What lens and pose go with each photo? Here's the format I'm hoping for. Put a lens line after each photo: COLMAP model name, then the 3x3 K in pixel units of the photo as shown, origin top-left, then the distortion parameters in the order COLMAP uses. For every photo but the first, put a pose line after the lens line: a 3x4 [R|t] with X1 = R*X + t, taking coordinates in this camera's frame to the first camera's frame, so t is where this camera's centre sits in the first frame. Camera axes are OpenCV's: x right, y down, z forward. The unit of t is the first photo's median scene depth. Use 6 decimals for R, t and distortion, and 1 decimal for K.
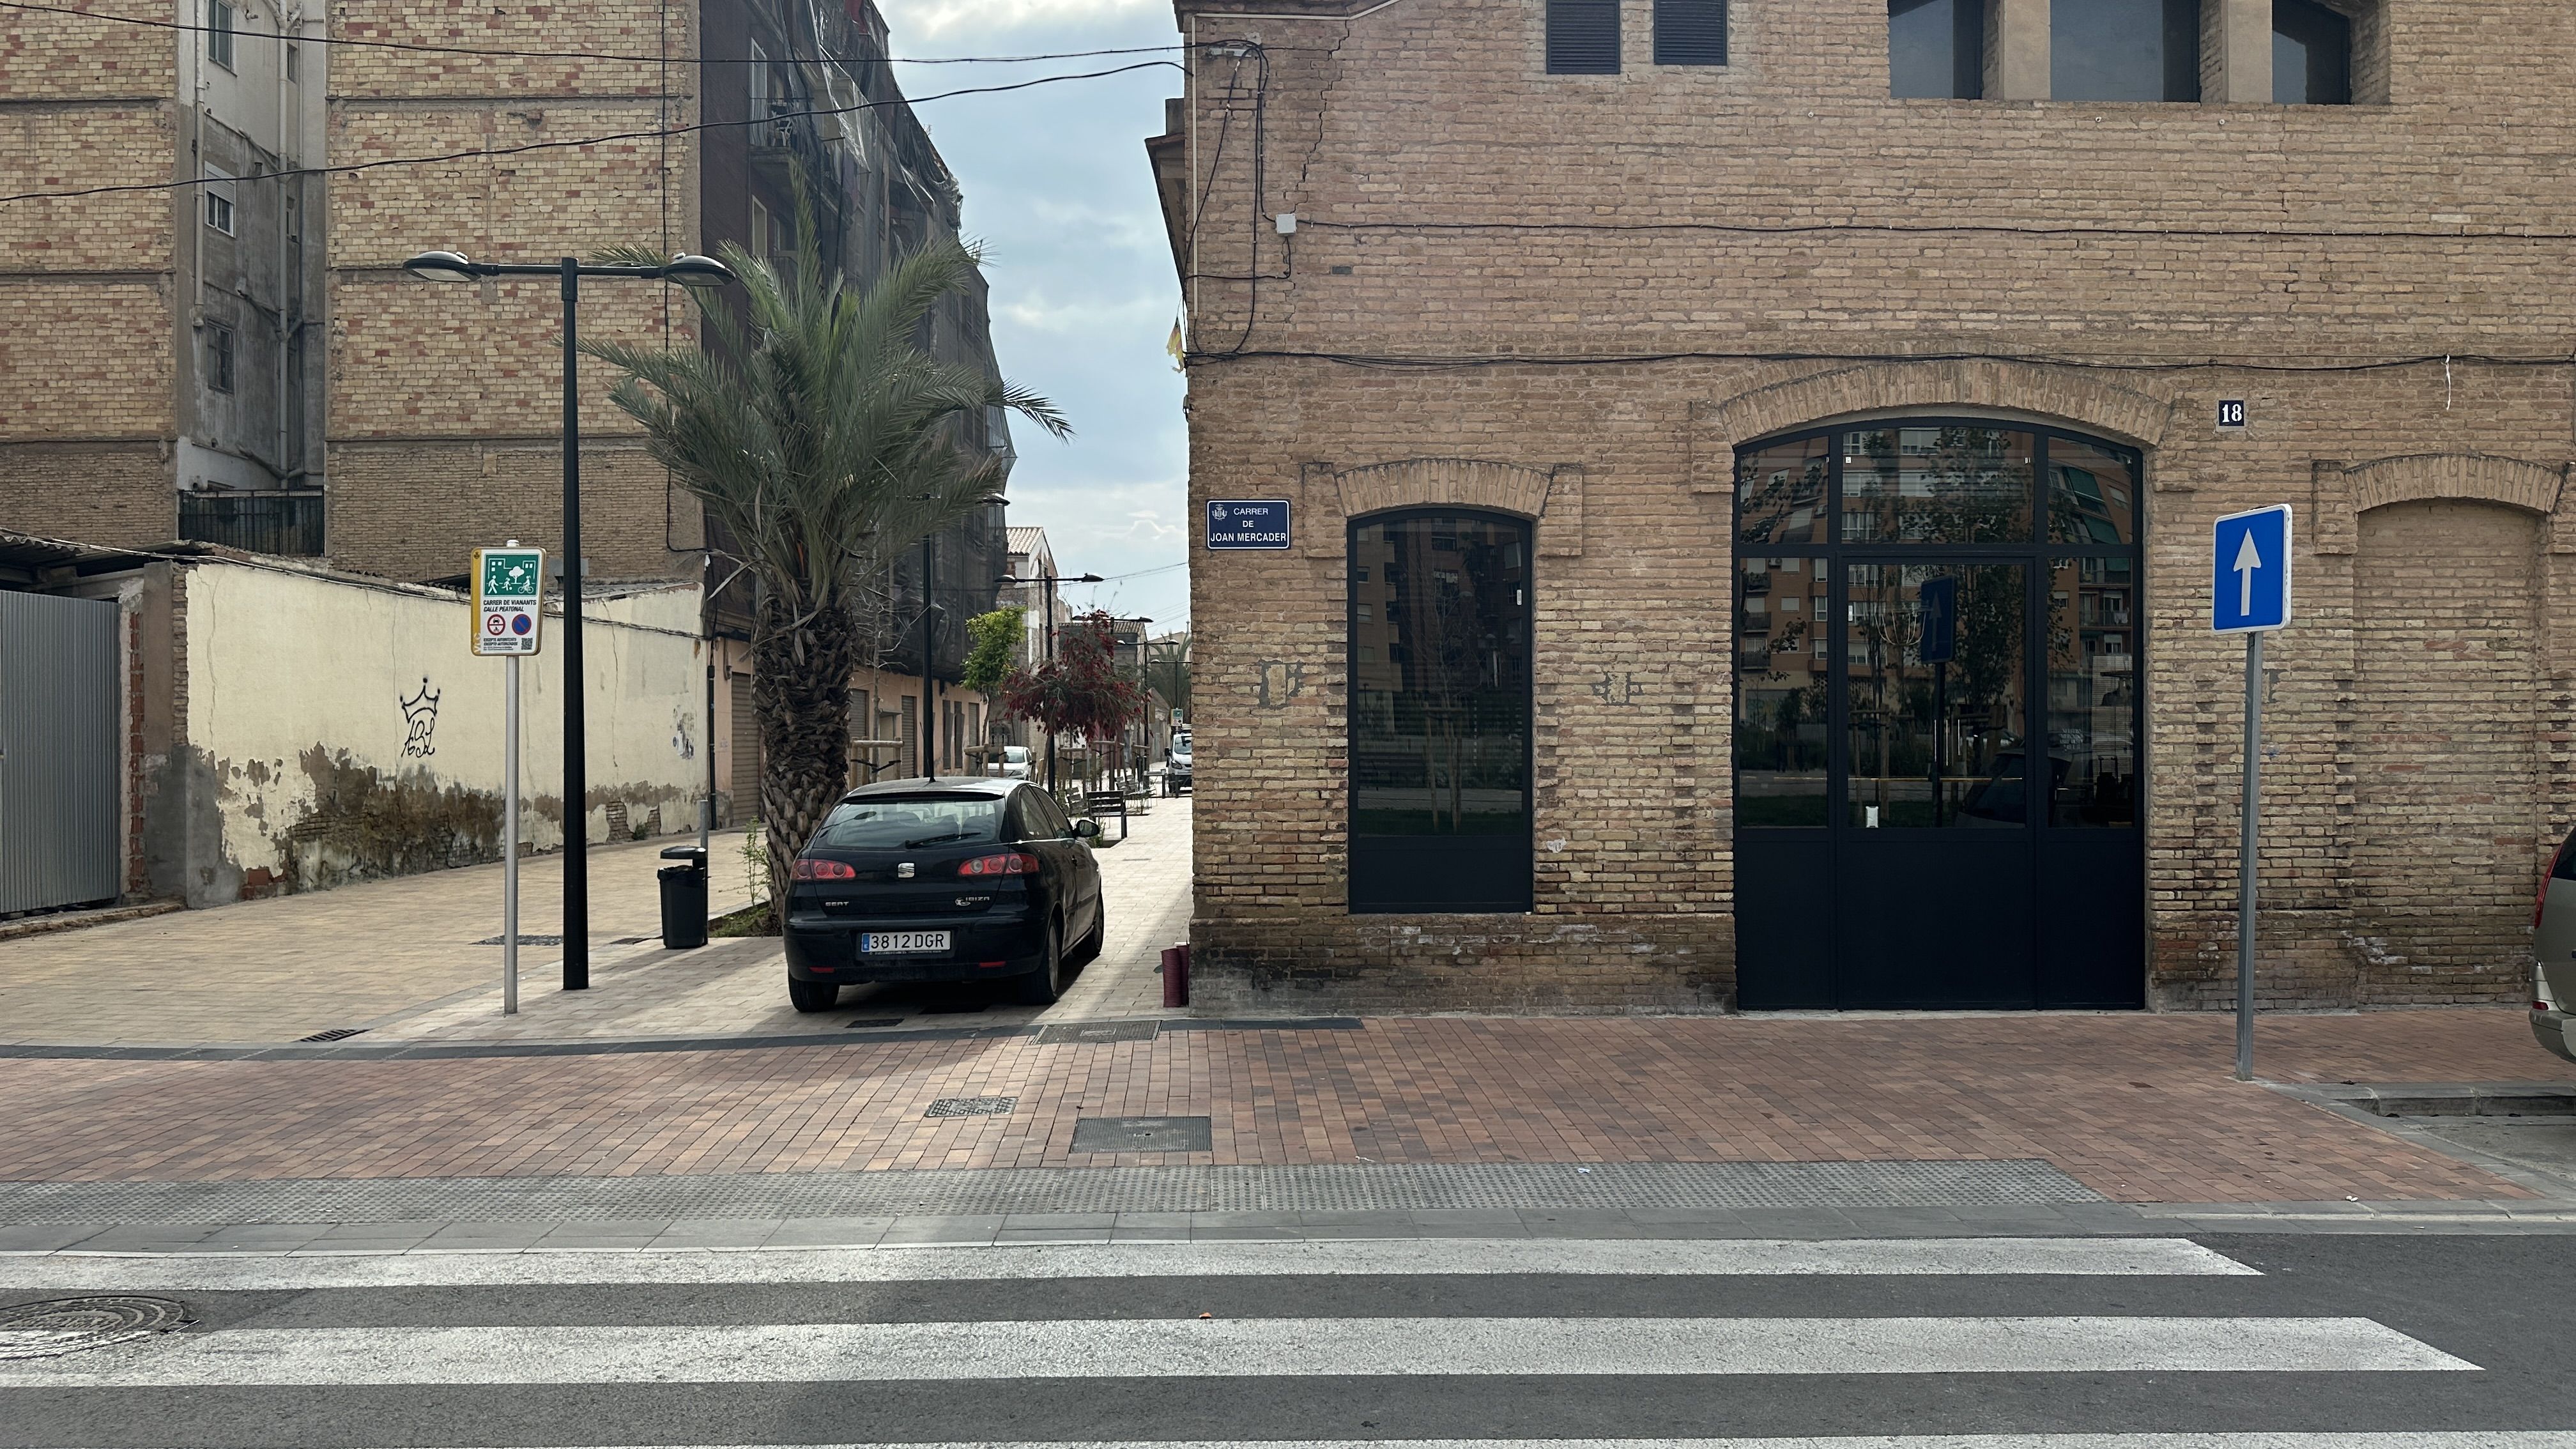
lens RADIAL K [[1794.1, 0, 1294.9], [0, 1794.1, 773.9], [0, 0, 1]] dist [0.117443, -0.162604]
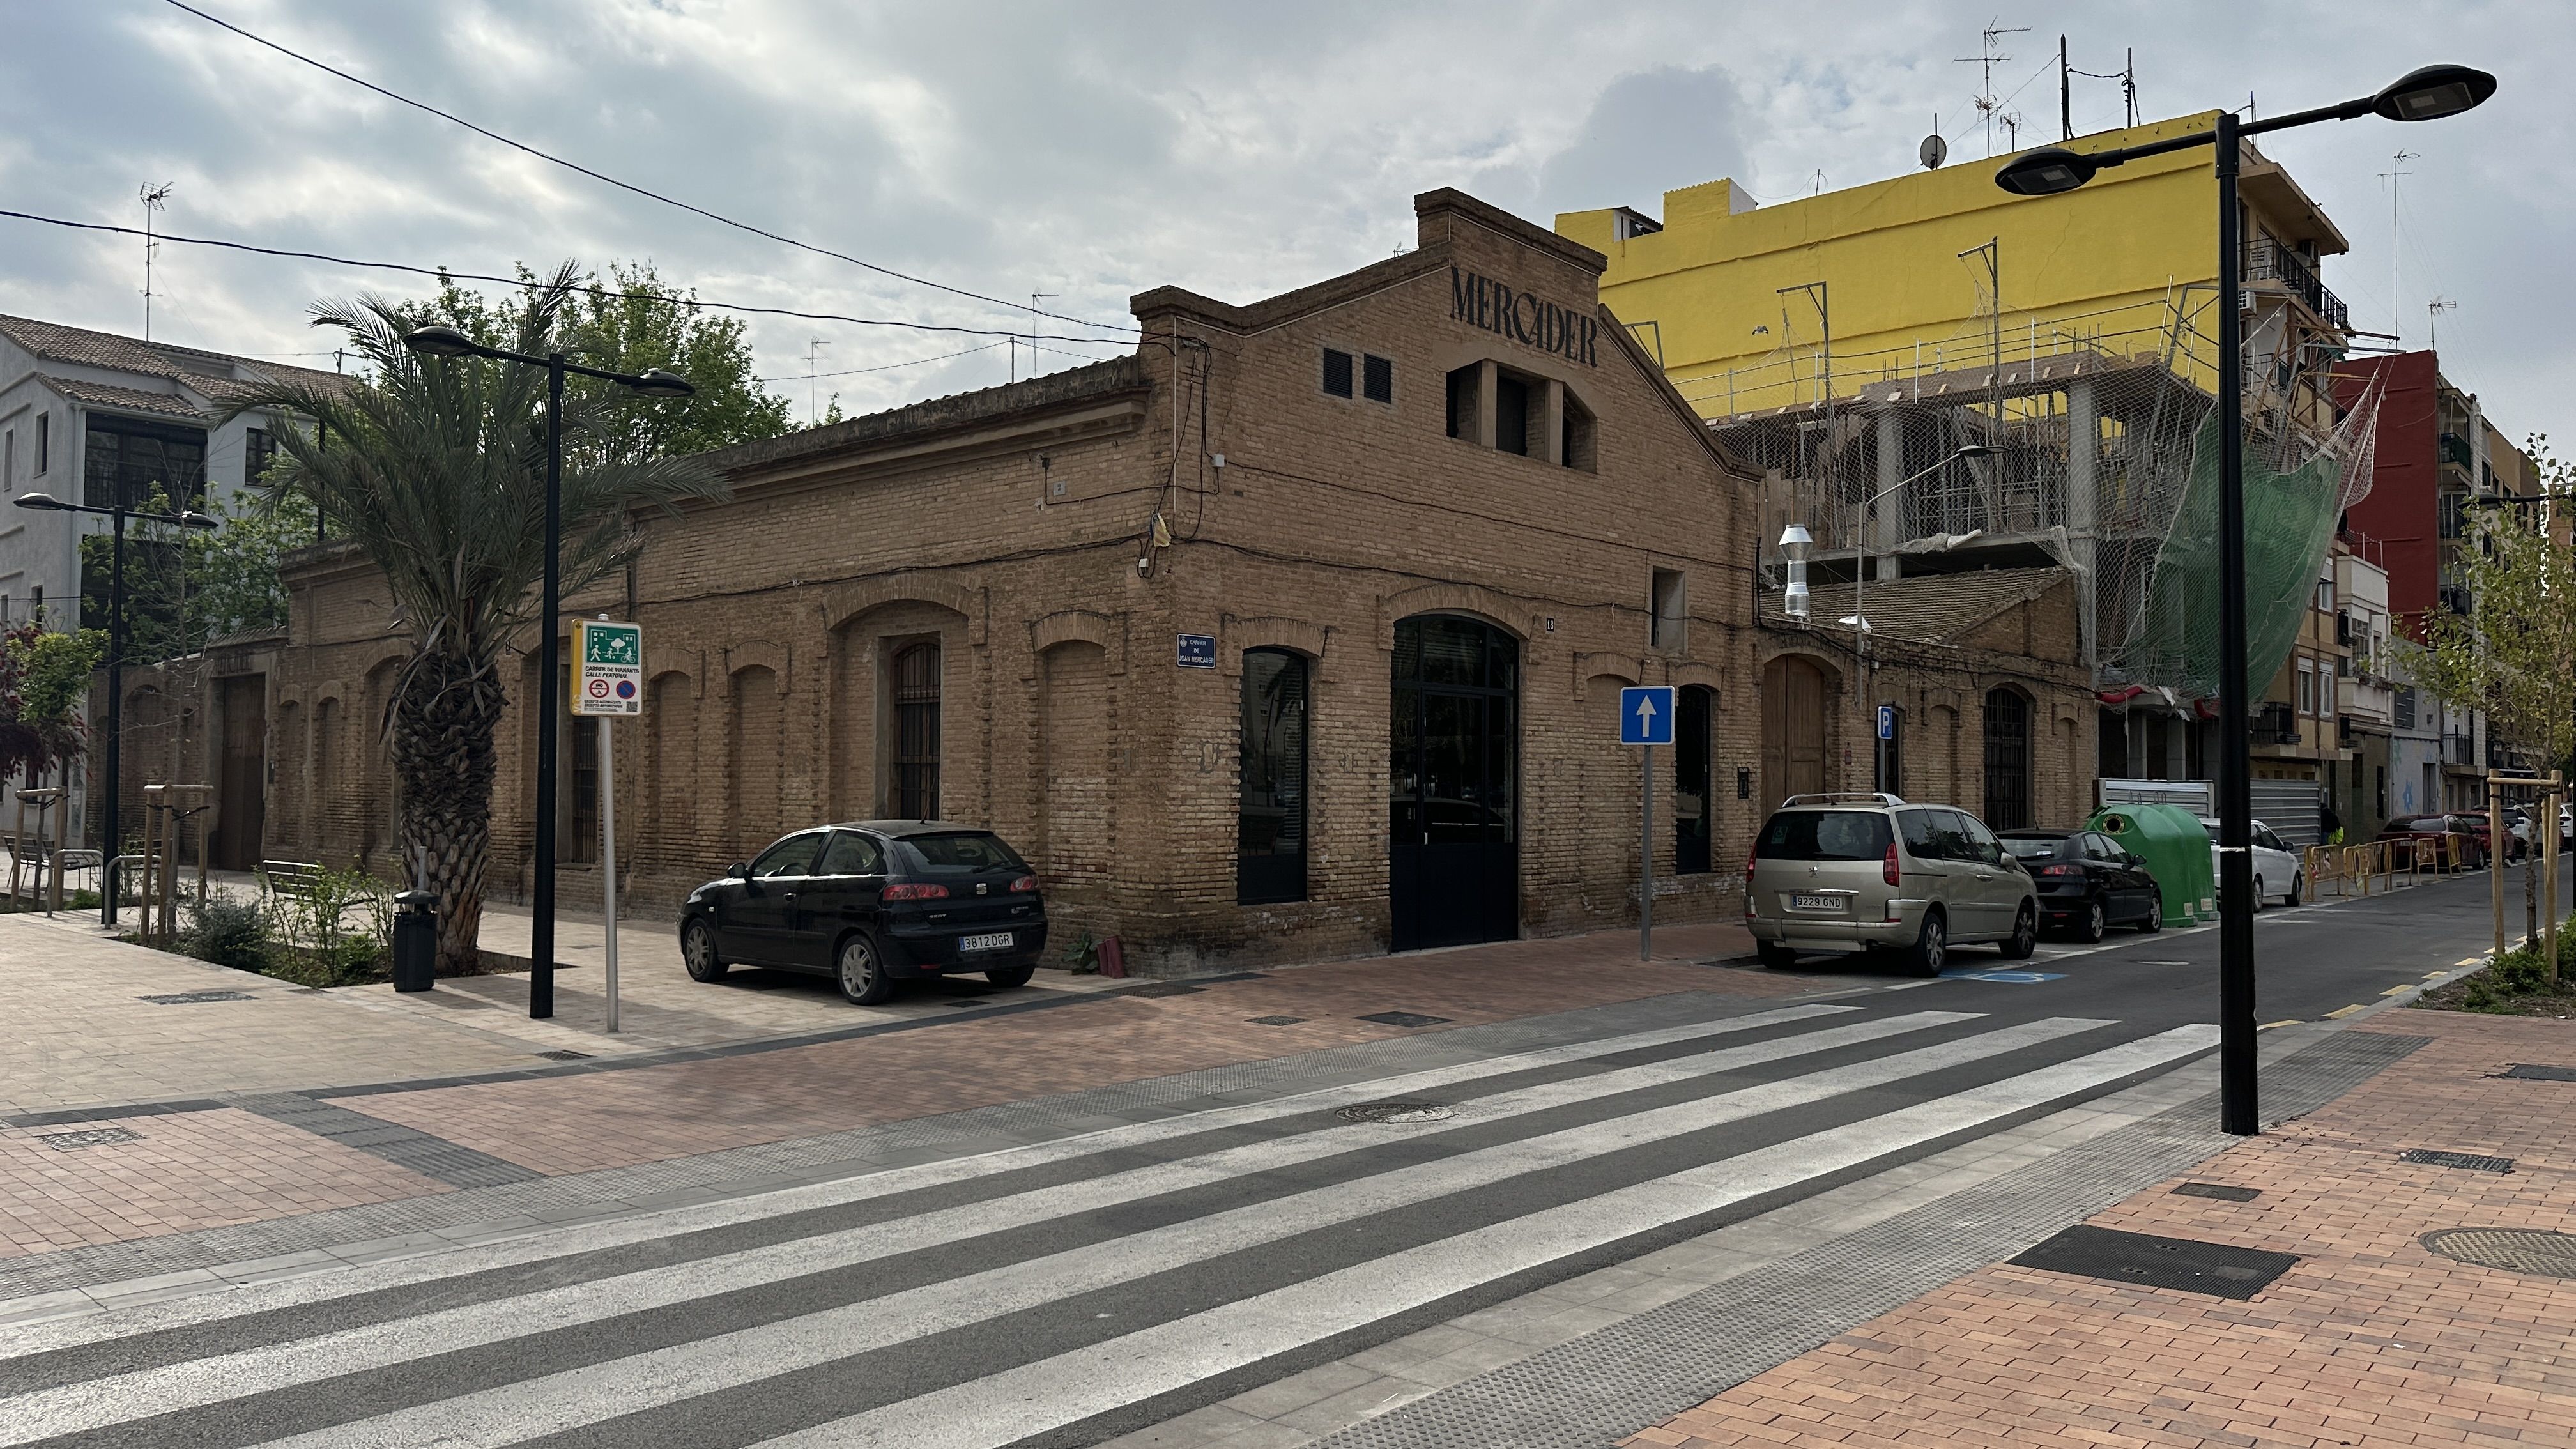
lens RADIAL K [[1794.1, 0, 1294.9], [0, 1794.1, 773.9], [0, 0, 1]] dist [0.117443, -0.162604]
pose [[0.683912, 0.011417, 0.729475, -1.060582], [0.005752, 0.999762, -0.021040, -0.002837], [-0.729541, 0.018585, 0.683684, -0.093657]]
